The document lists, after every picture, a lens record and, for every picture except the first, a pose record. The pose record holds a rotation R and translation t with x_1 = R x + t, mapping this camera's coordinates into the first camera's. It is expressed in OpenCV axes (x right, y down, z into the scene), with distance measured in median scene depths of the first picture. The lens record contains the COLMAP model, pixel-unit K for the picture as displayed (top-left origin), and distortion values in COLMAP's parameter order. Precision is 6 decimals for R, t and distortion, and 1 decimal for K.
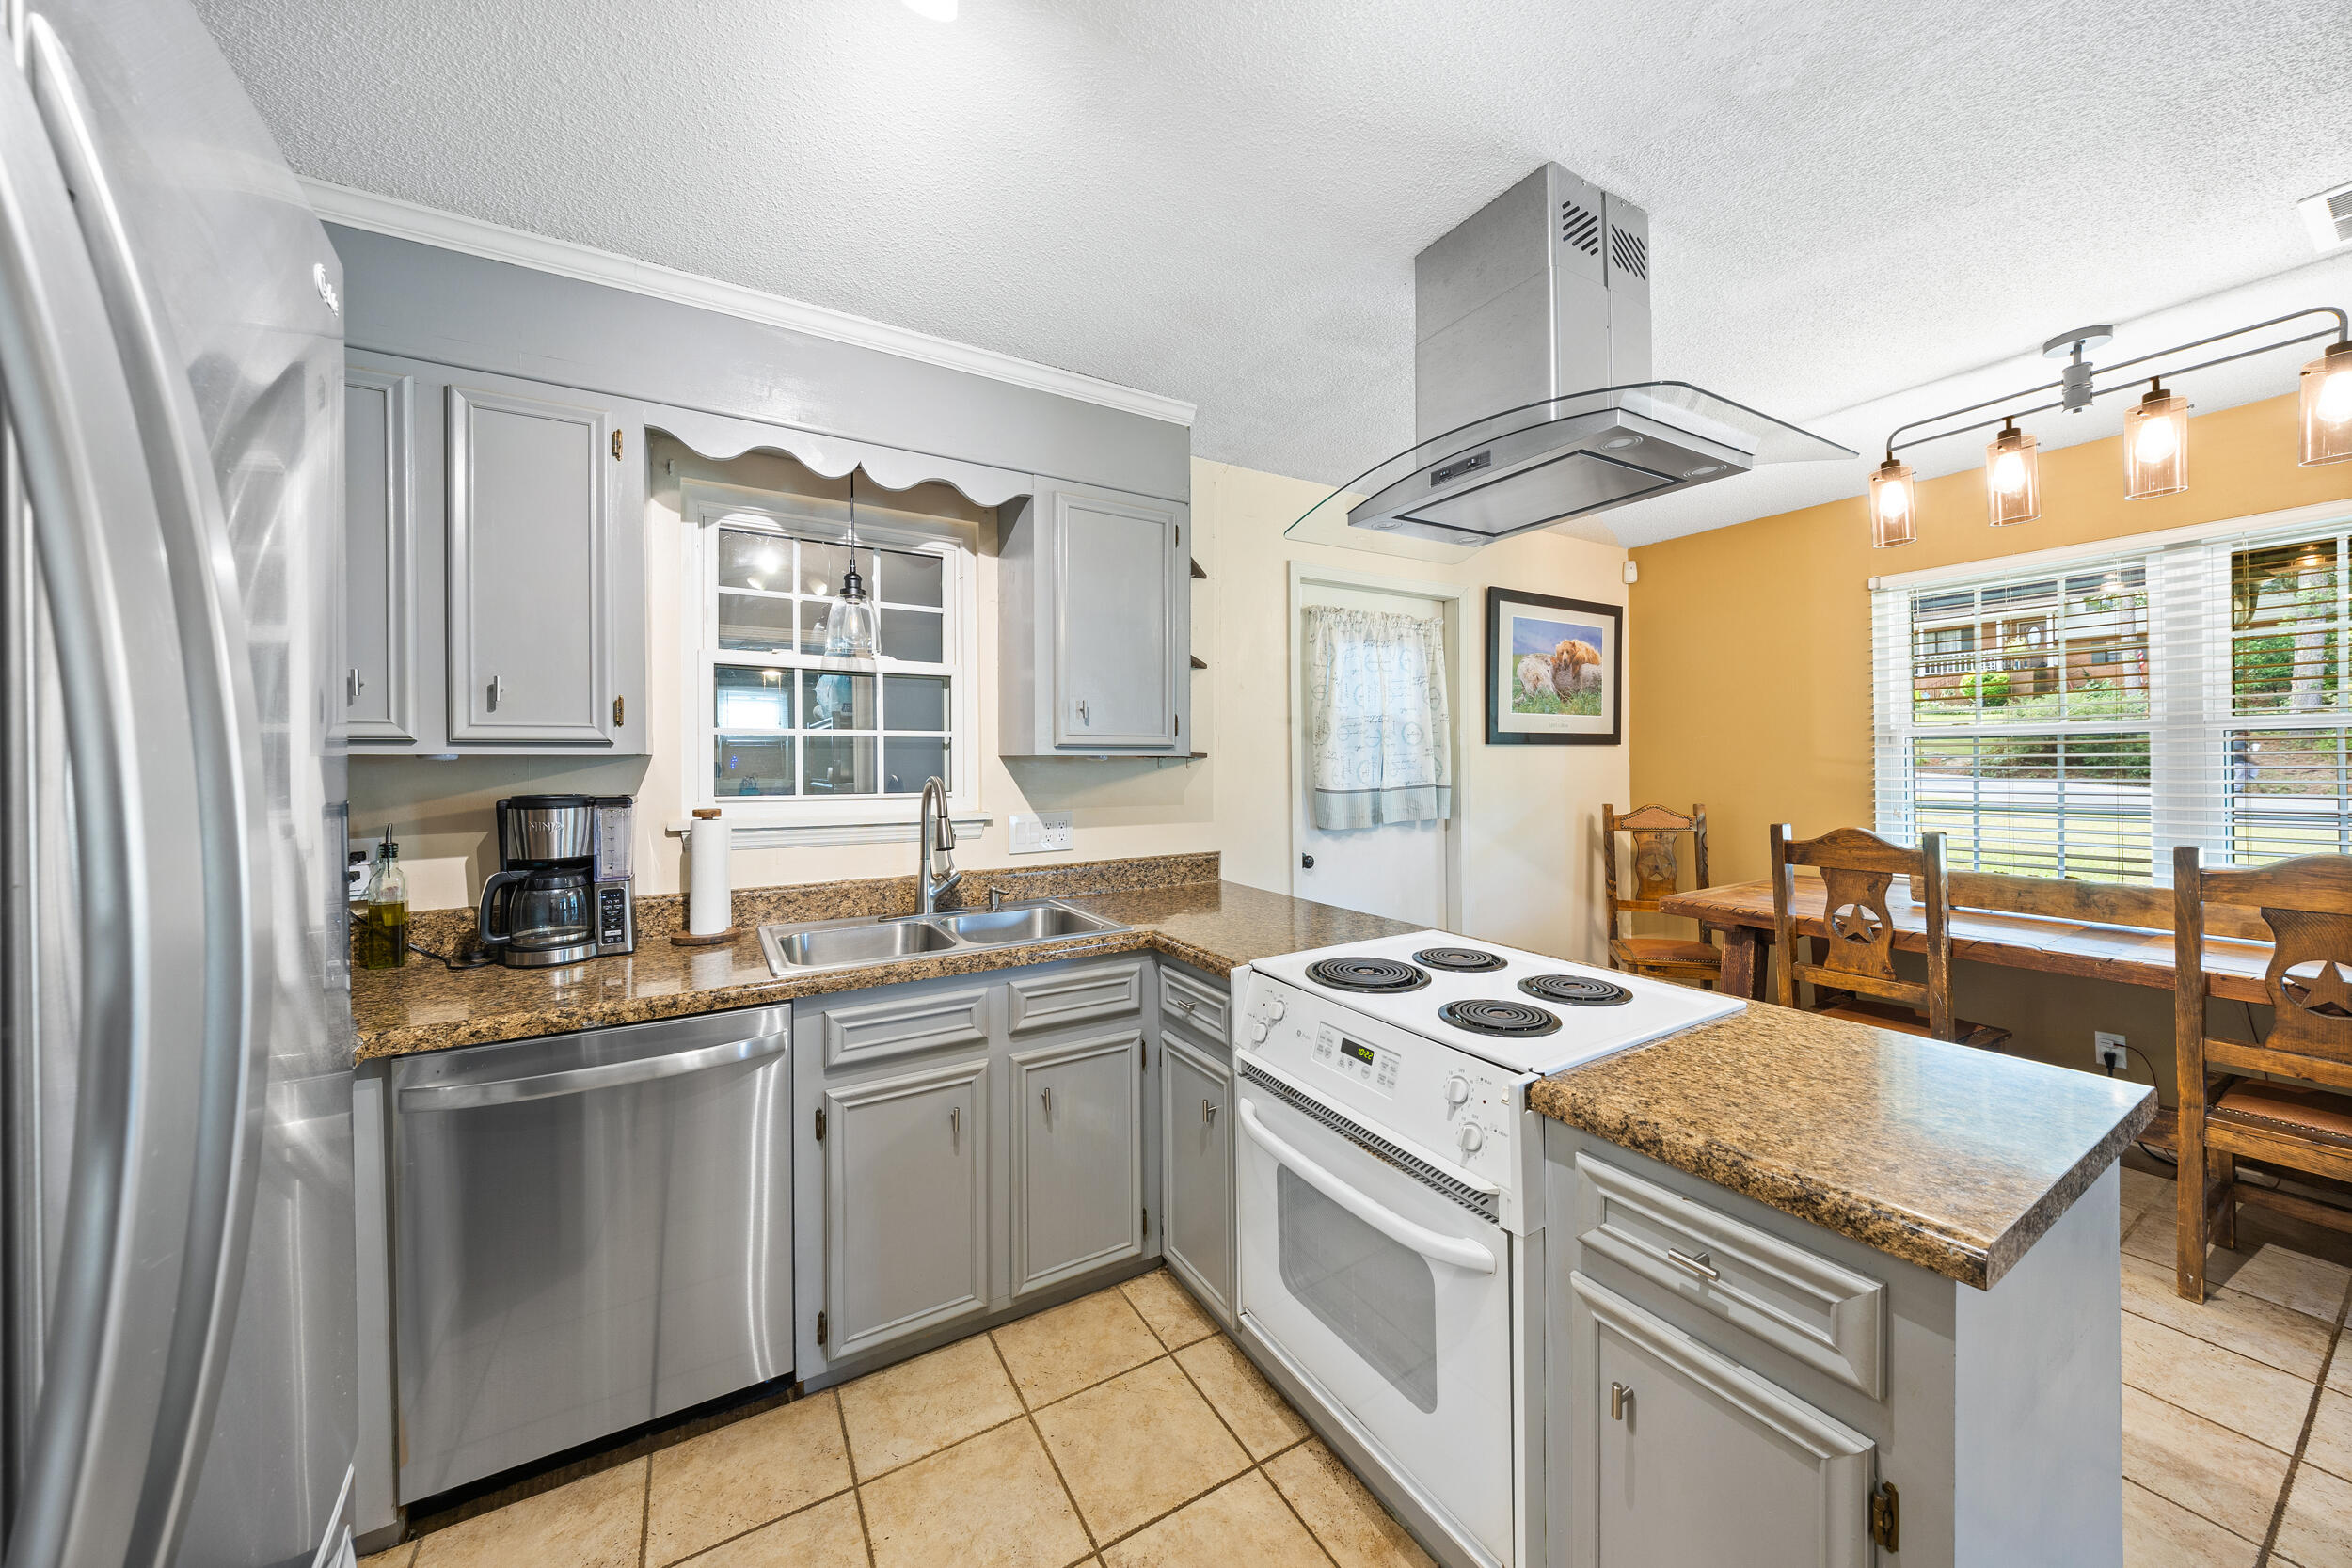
lens RADIAL K [[799.3, 0, 1165.3], [0, 799.3, 763.7], [0, 0, 1]] dist [-0.009253, 0.001059]
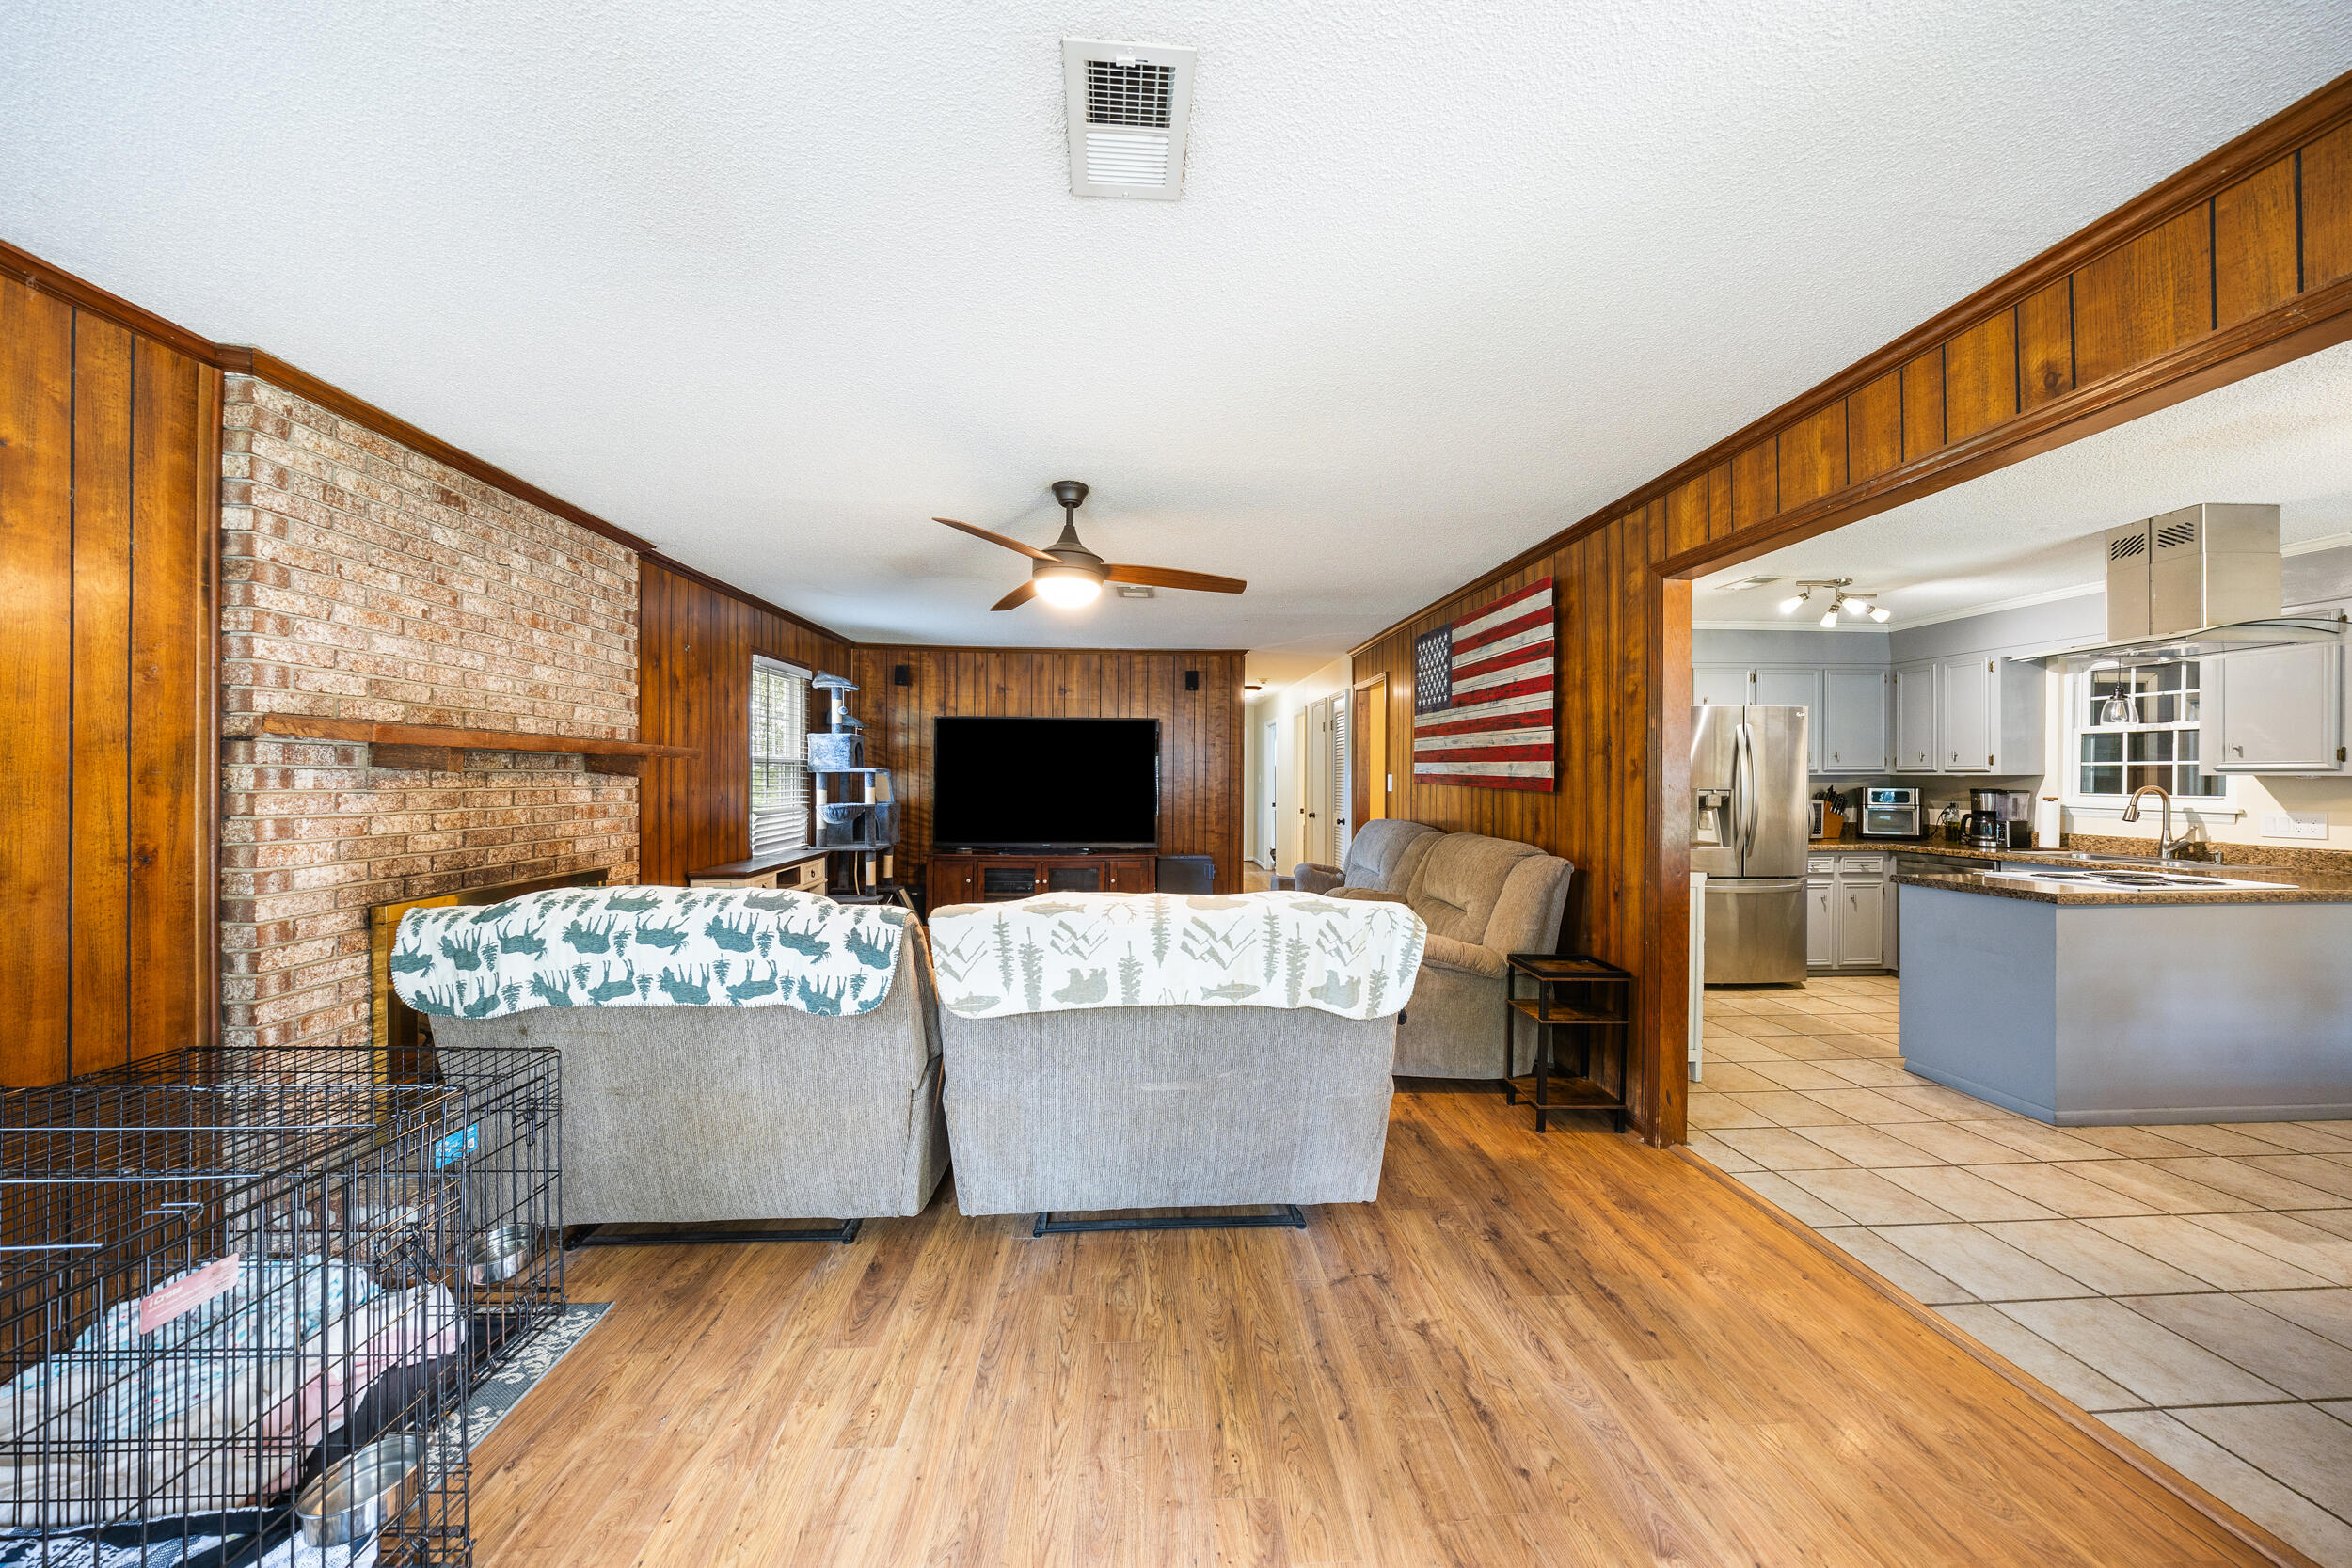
lens RADIAL K [[799.3, 0, 1171.5], [0, 799.3, 782.5], [0, 0, 1]] dist [-0.009253, 0.001059]
pose [[-0.439541, 0.014436, -0.898106, 2.214973], [0.001700, 0.999882, 0.015240, -0.022674], [0.898221, 0.005171, -0.439514, -0.273315]]
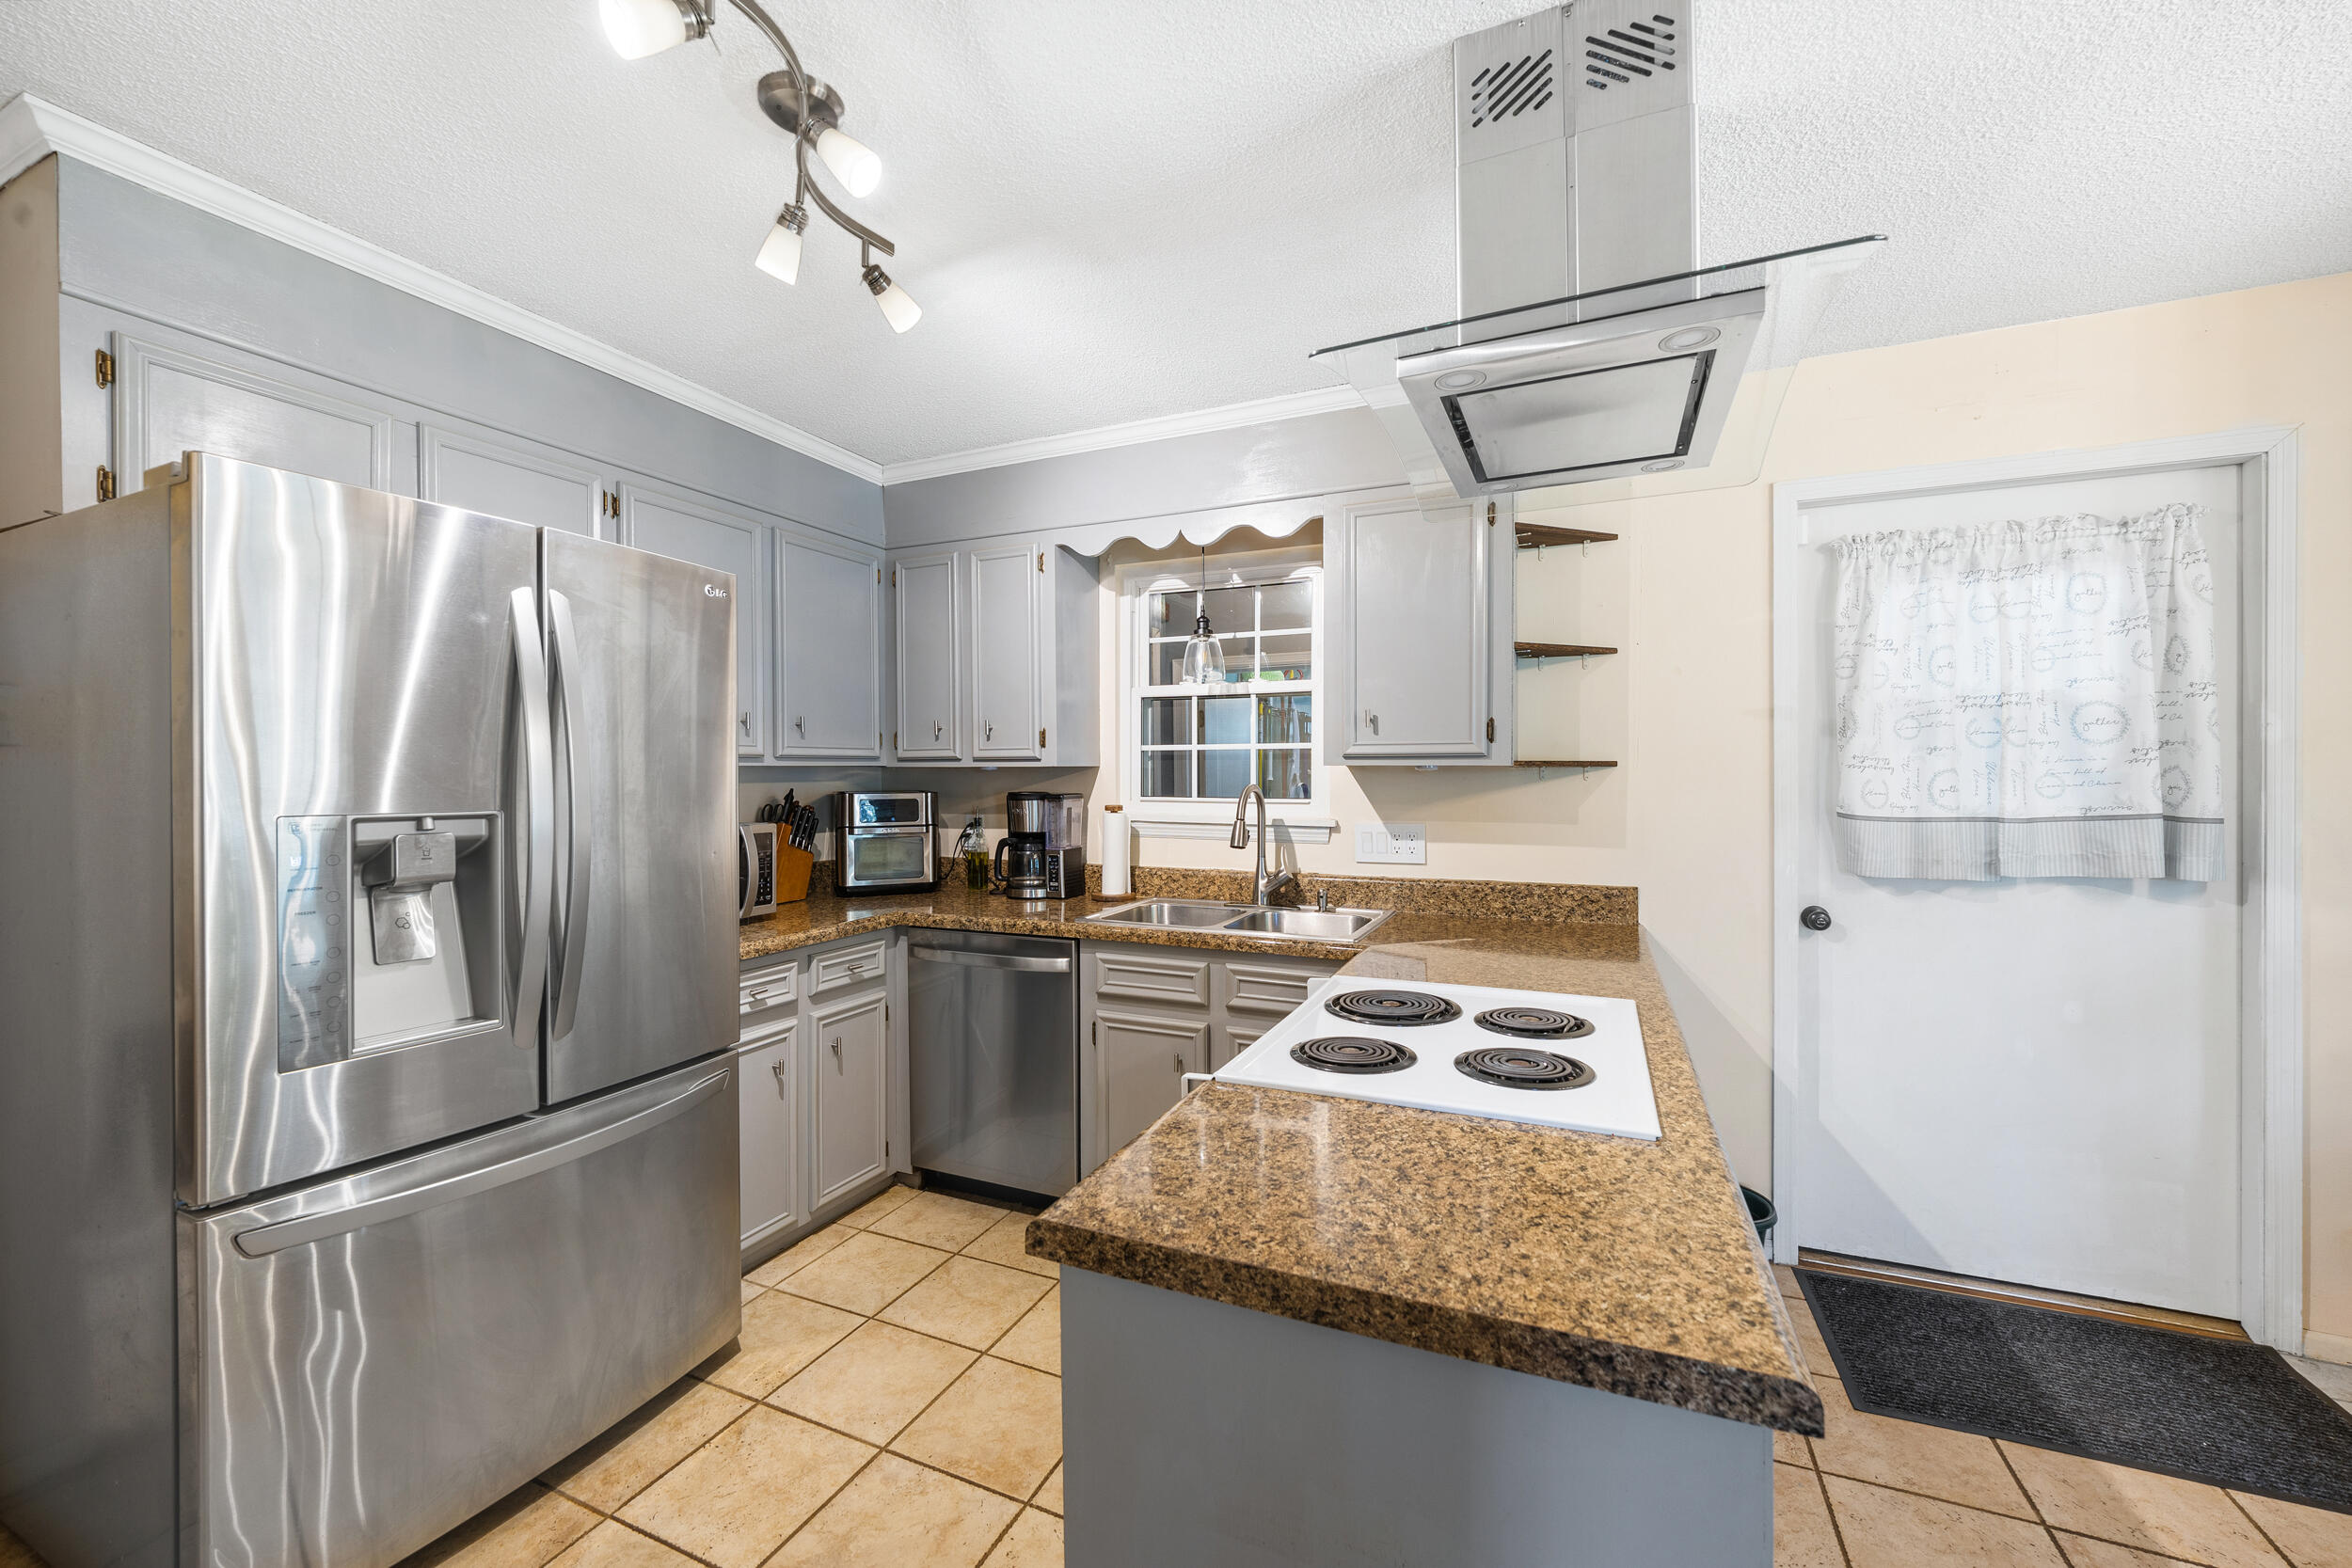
lens RADIAL K [[922.7, 0, 1167.3], [0, 922.7, 781.4], [0, 0, 1]] dist [-0.006370, 0.001398]
pose [[0.583905, 0.011866, -0.811736, 0.623583], [-0.002224, 0.999913, 0.013016, -0.004094], [0.811819, -0.005795, 0.583880, 0.115151]]
